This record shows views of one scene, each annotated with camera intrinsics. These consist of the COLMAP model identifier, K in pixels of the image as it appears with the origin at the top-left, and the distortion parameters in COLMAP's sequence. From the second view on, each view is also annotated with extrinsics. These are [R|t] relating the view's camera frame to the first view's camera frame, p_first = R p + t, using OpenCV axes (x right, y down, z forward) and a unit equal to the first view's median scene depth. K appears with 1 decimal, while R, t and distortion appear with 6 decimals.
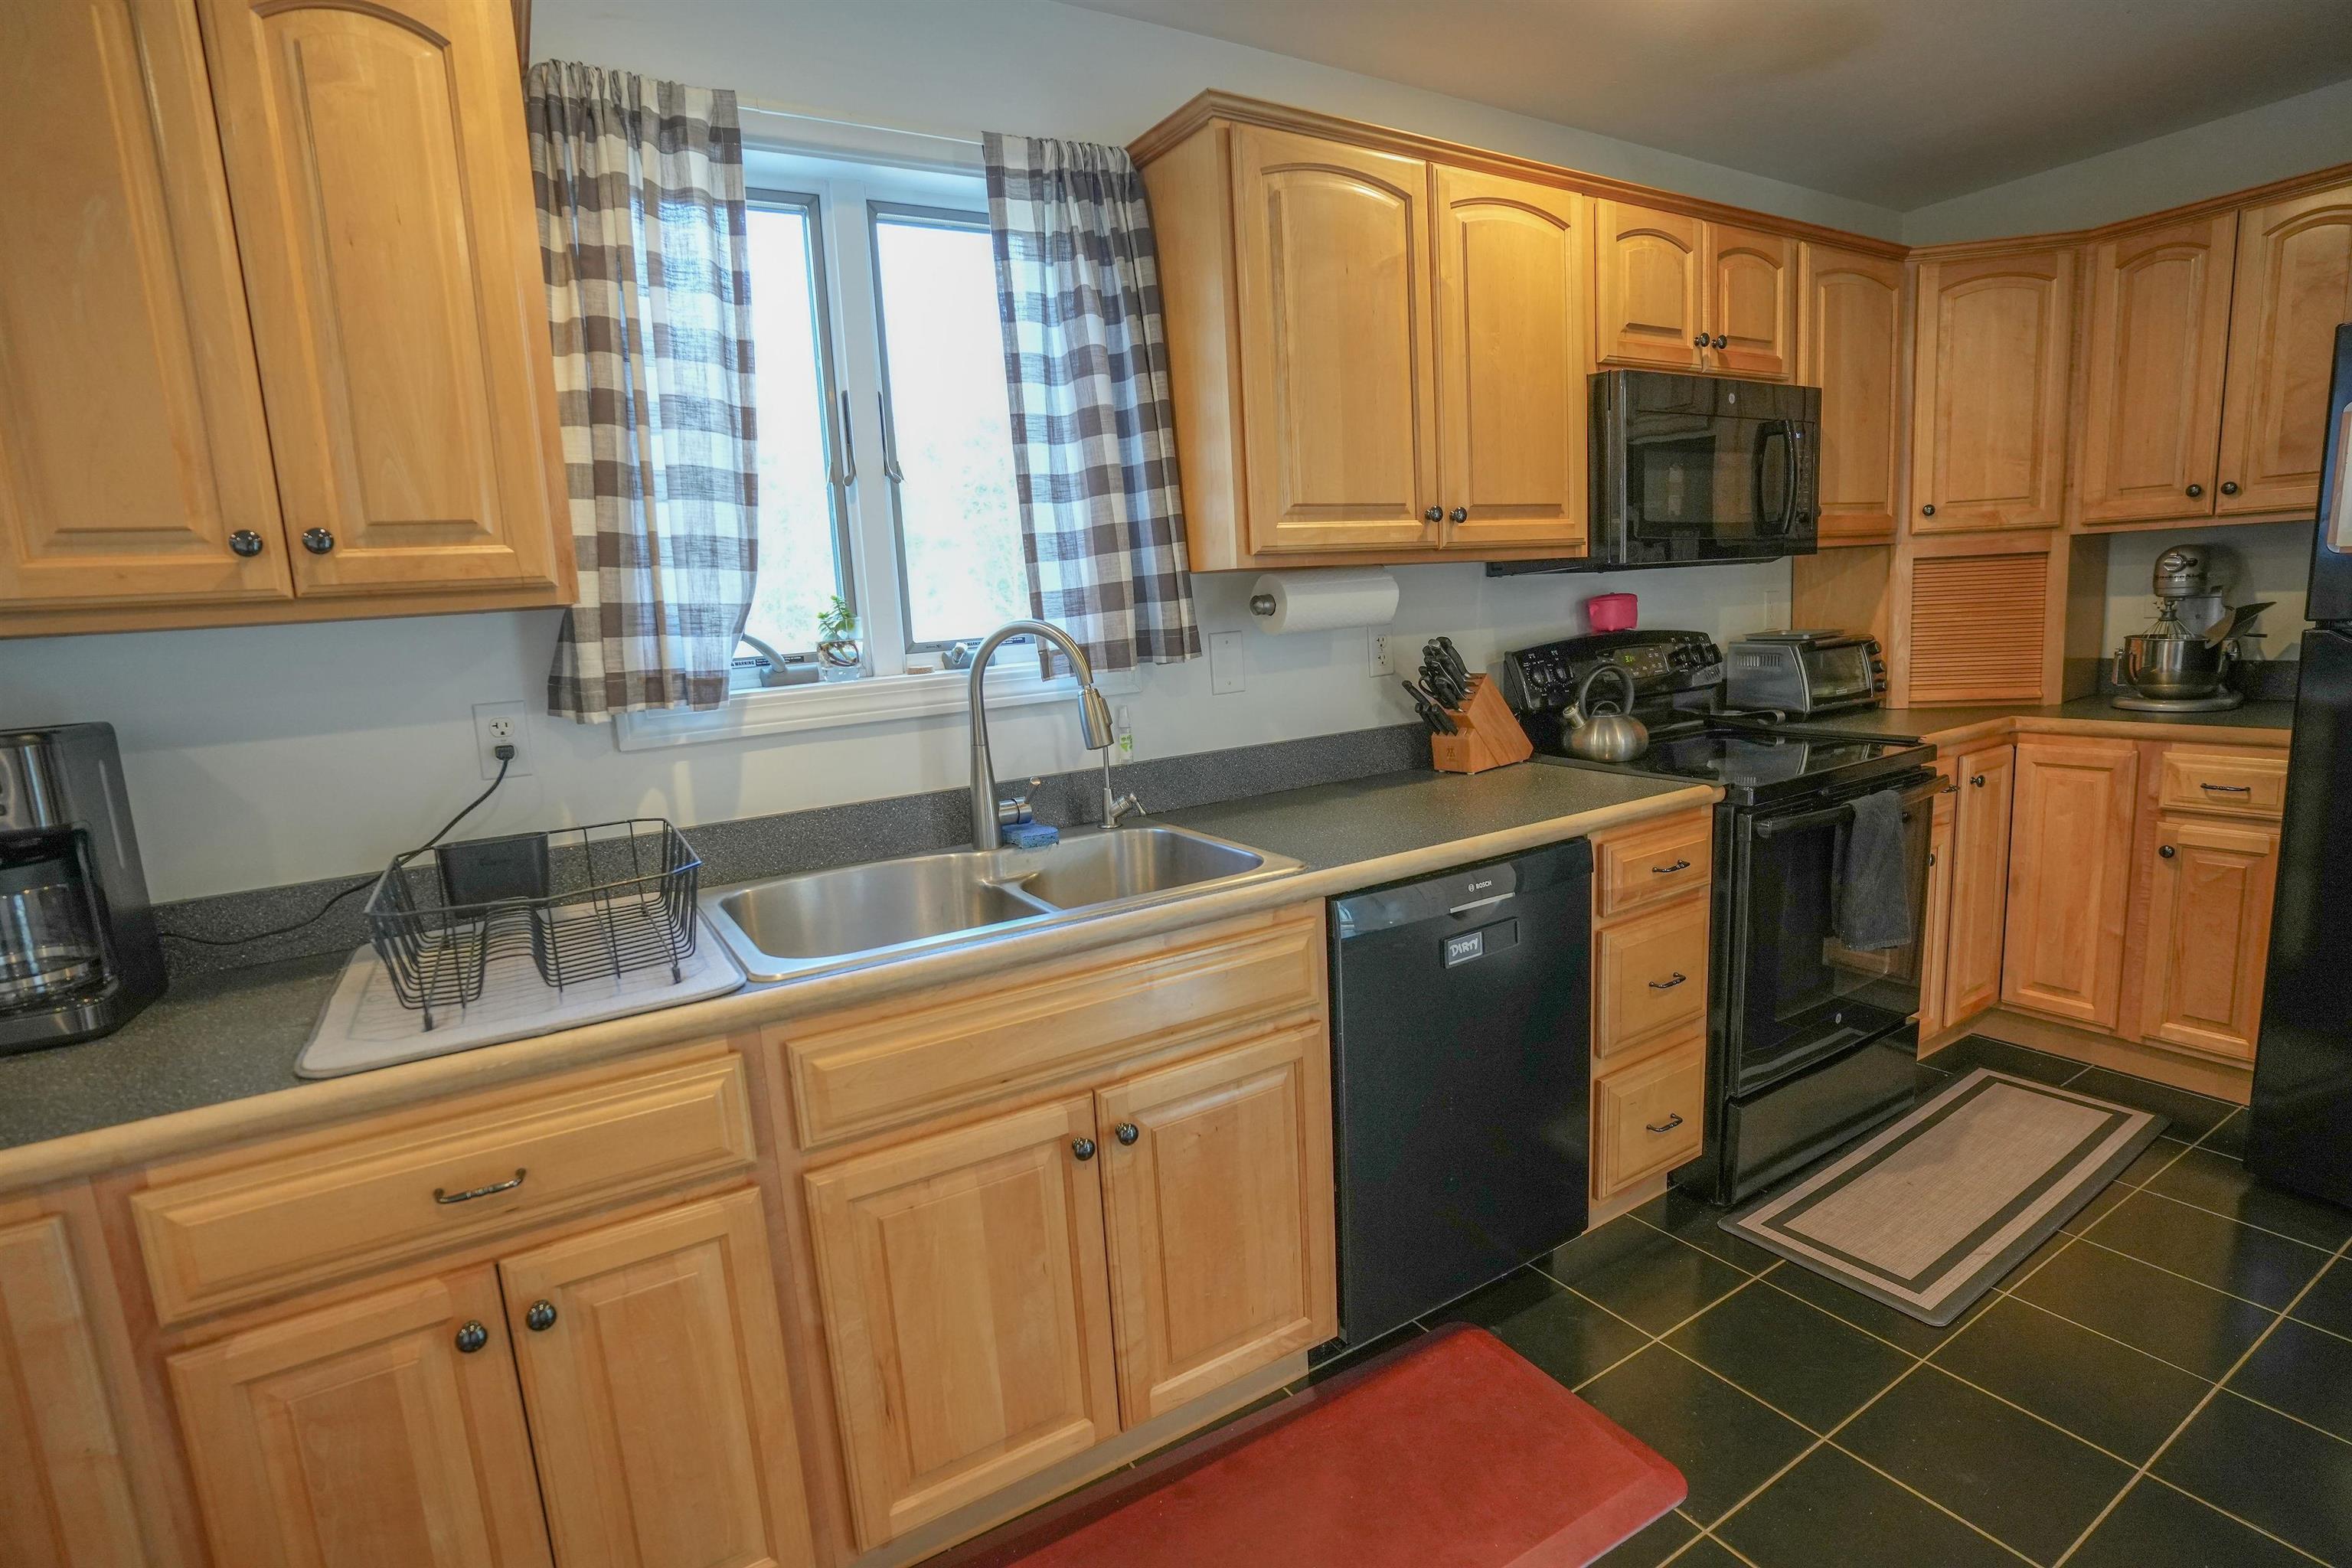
lens RADIAL K [[1143.9, 0, 1176.0], [0, 1143.9, 784.0], [0, 0, 1]] dist [-0.078934, 0.037634]
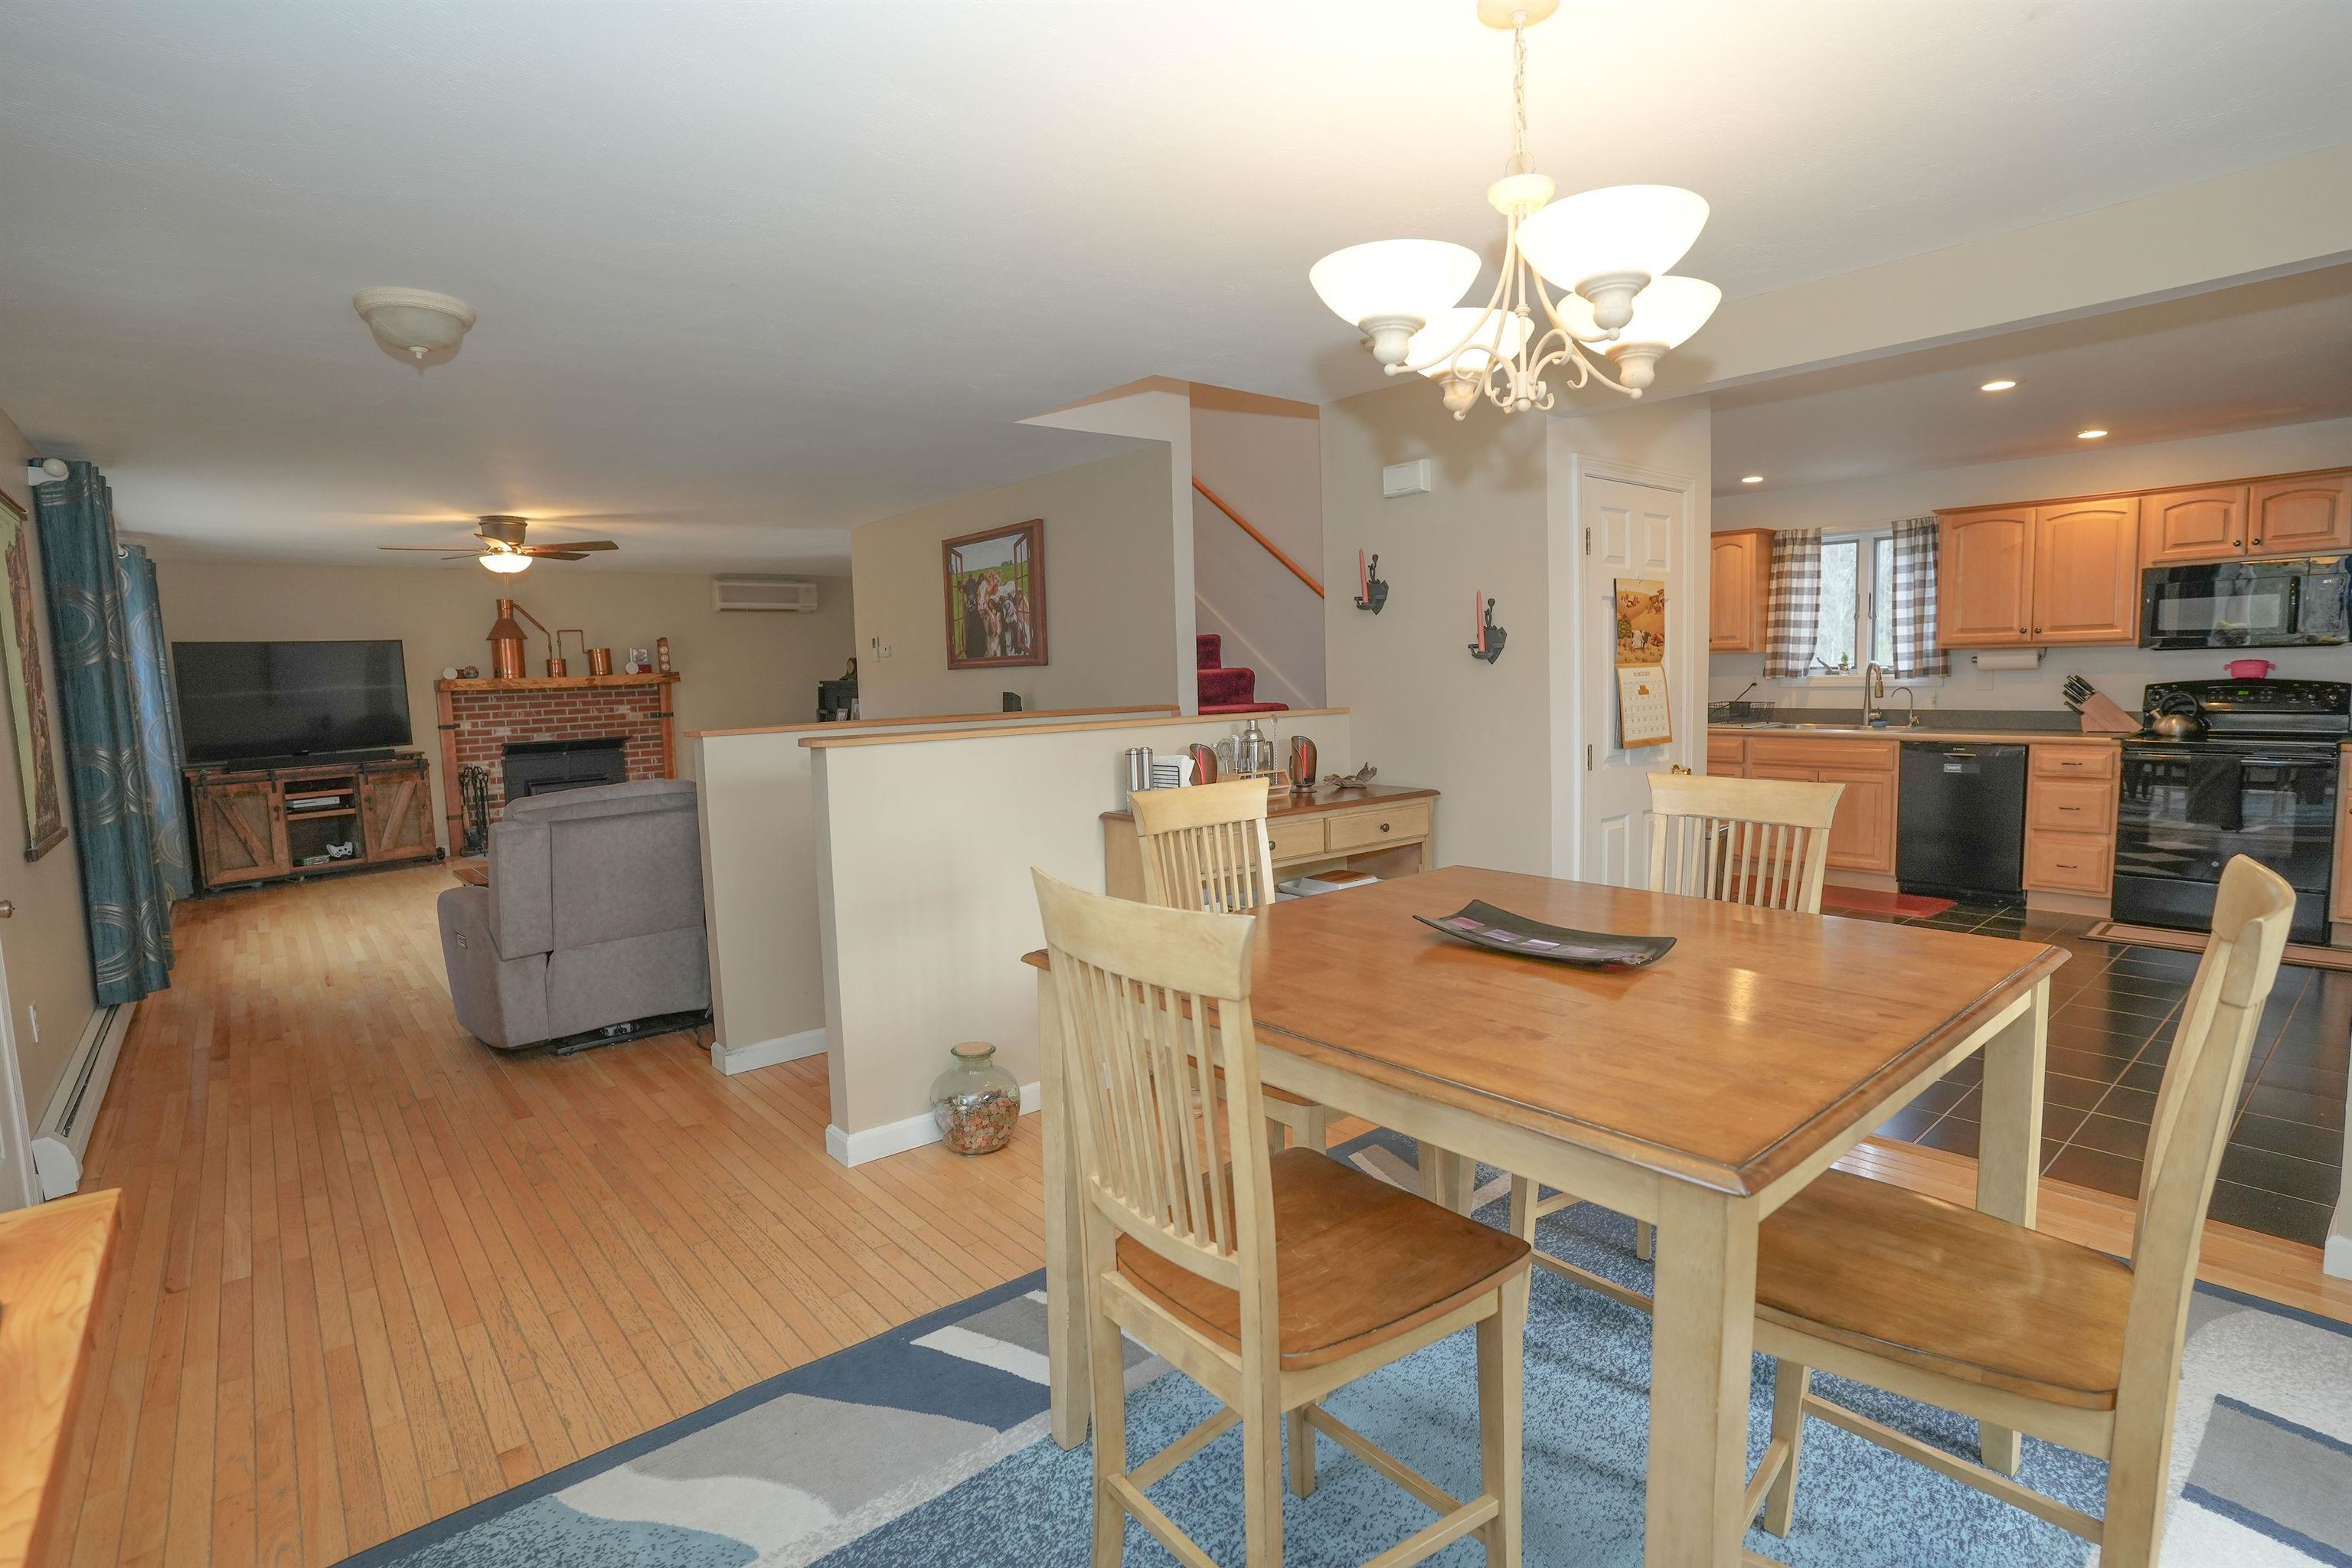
lens RADIAL K [[1143.9, 0, 1176.0], [0, 1143.9, 784.0], [0, 0, 1]] dist [-0.078934, 0.037634]
pose [[0.161756, 0.151910, -0.975068, 2.928960], [-0.140922, 0.981510, 0.129535, 0.089476], [0.976717, 0.116455, 0.180173, -1.695009]]
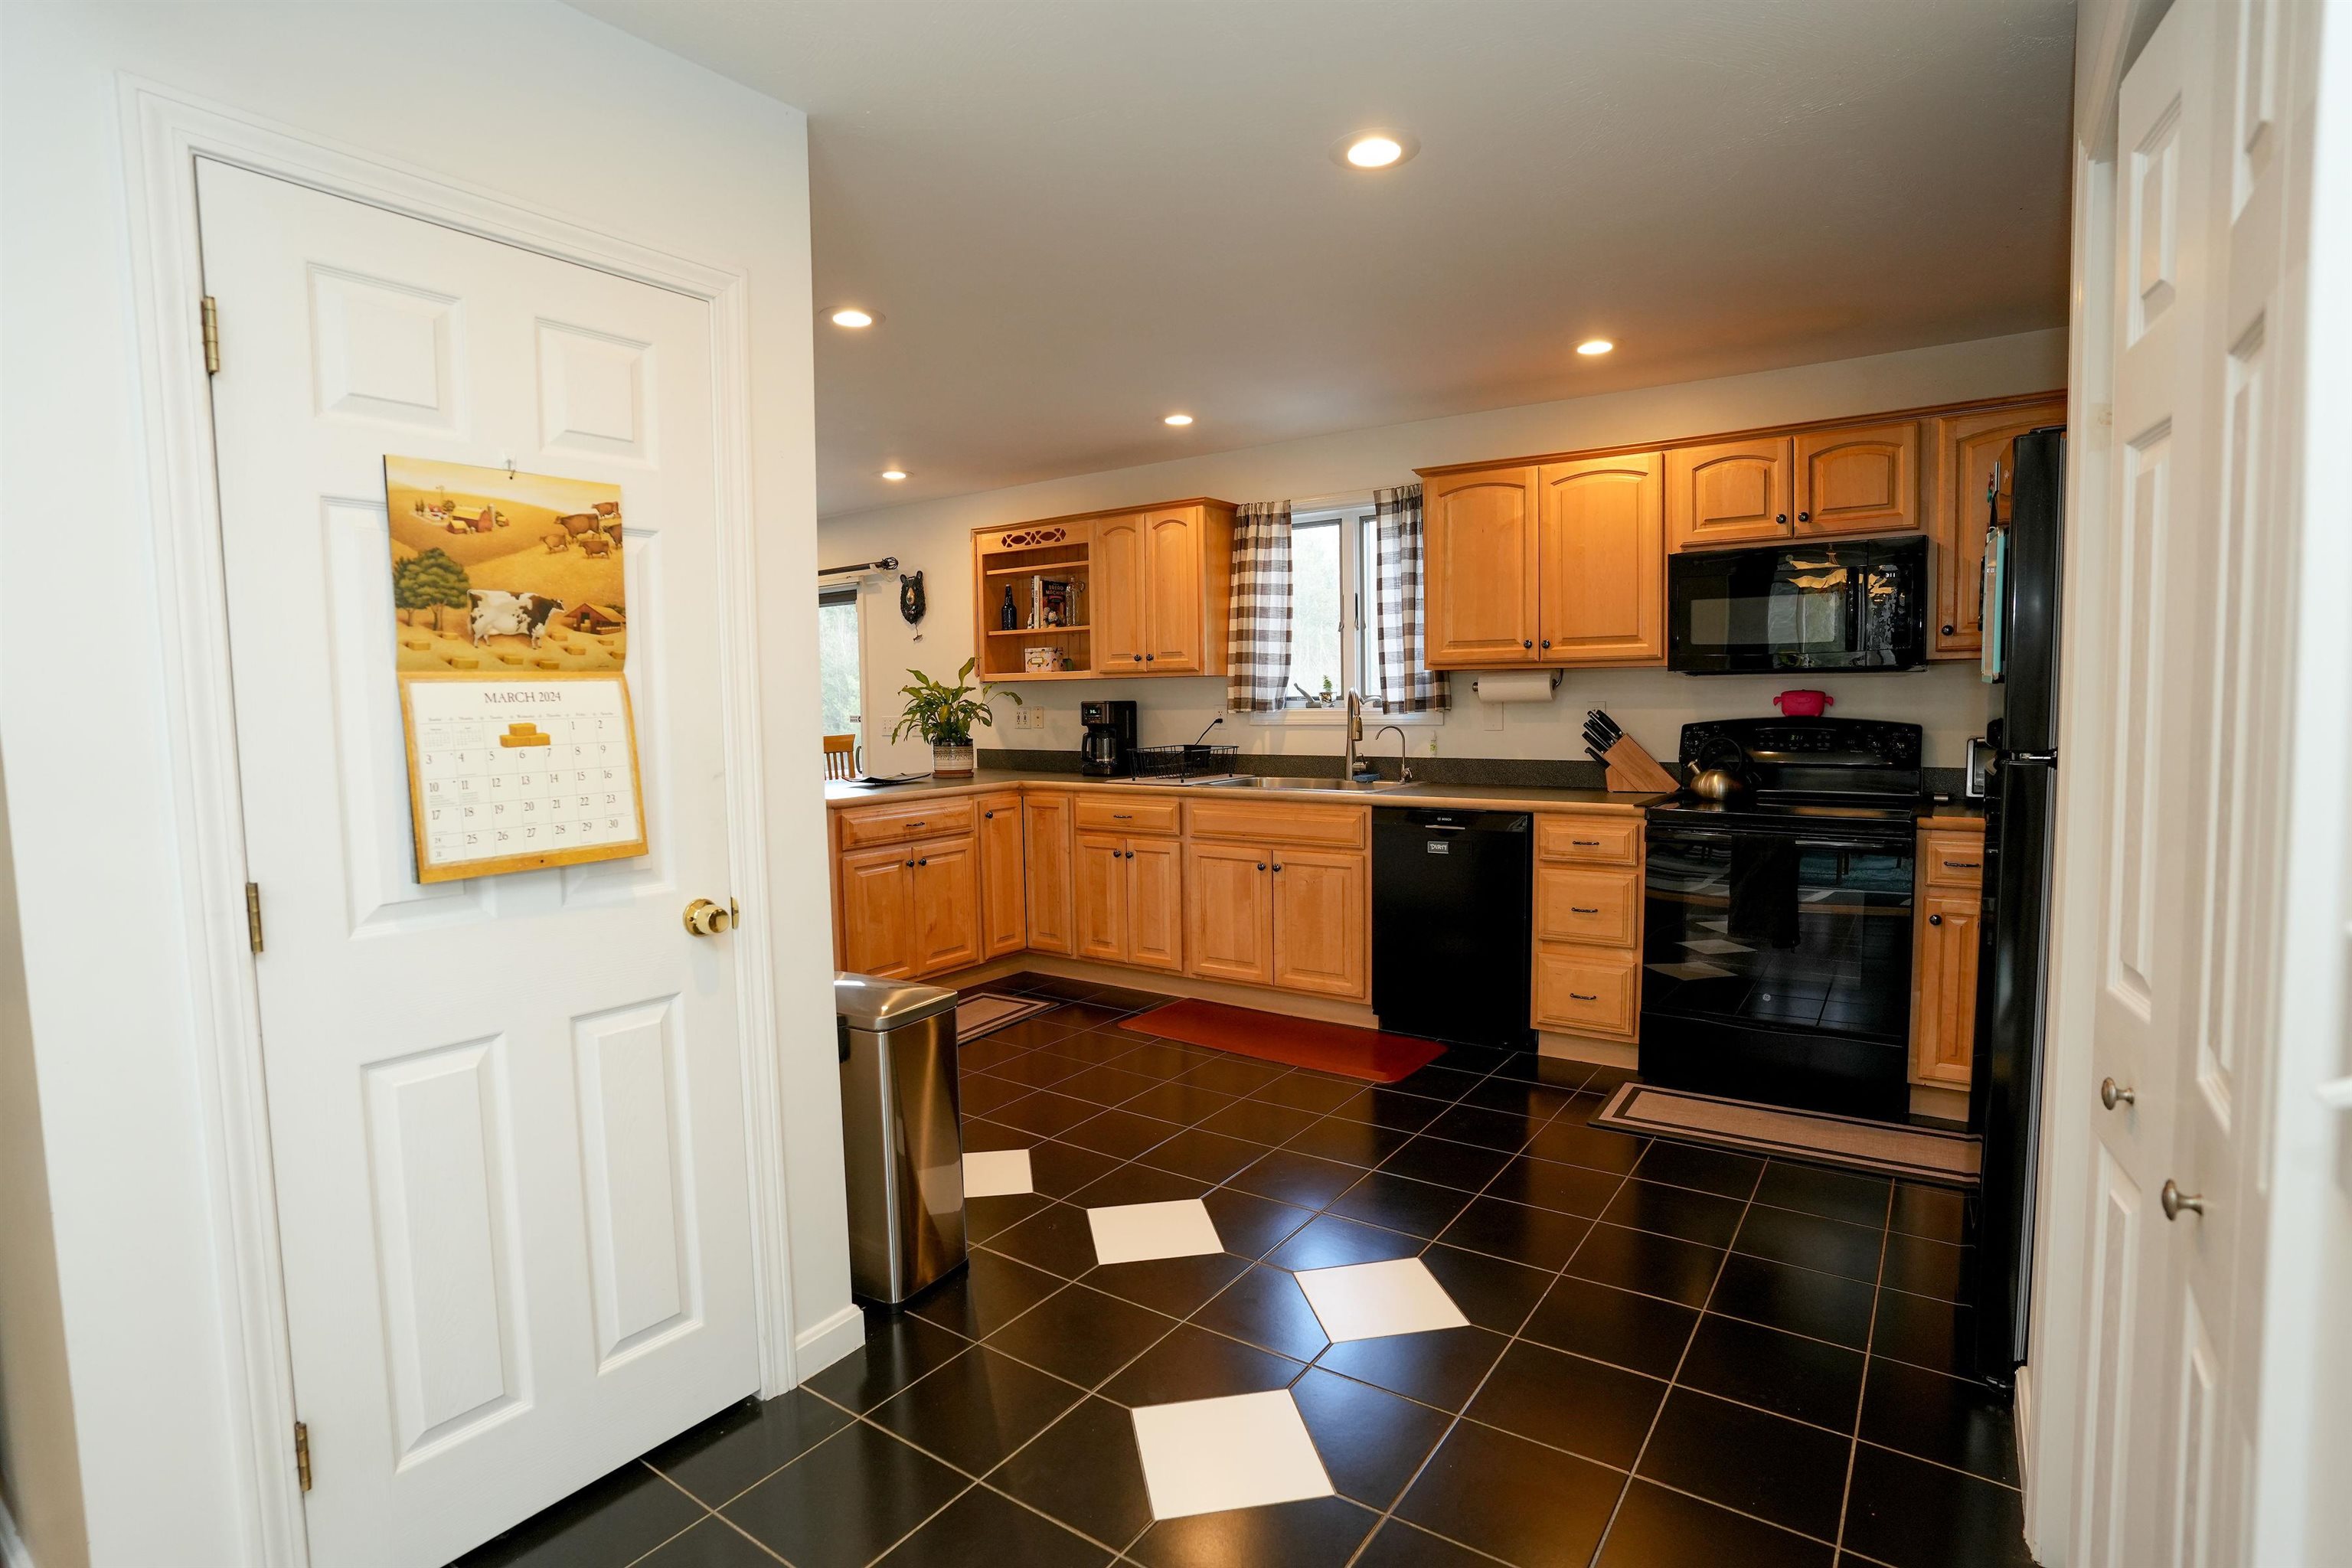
lens RADIAL K [[1143.9, 0, 1176.0], [0, 1143.9, 784.0], [0, 0, 1]] dist [-0.078934, 0.037634]
pose [[0.404219, 0.121848, -0.906510, 1.964688], [-0.156843, 0.985641, 0.062547, -0.031354], [0.901114, 0.116896, 0.417526, -0.362097]]
